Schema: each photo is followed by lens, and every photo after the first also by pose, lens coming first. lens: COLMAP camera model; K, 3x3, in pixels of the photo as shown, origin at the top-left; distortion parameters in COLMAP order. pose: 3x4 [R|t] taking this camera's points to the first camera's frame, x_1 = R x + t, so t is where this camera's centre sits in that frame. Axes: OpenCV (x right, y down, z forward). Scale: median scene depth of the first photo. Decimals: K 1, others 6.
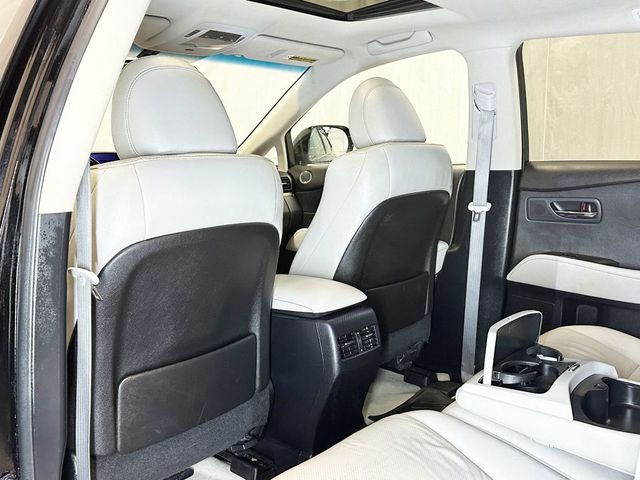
lens RADIAL K [[608.5, 0, 320.0], [0, 608.5, 240.0], [0, 0, 1]] dist [0.140319, -0.292498]
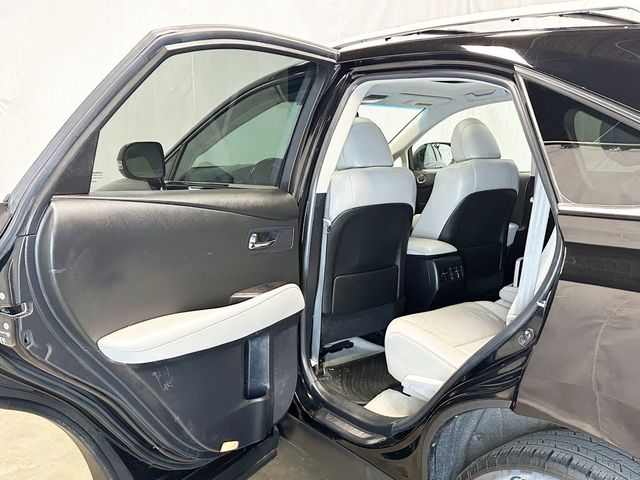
lens RADIAL K [[608.5, 0, 320.0], [0, 608.5, 240.0], [0, 0, 1]] dist [0.140319, -0.292498]
pose [[0.984052, 0.036159, -0.174165, -0.003220], [-0.036265, 0.999339, 0.002574, 0.063025], [0.174143, 0.003783, 0.984713, -0.631185]]
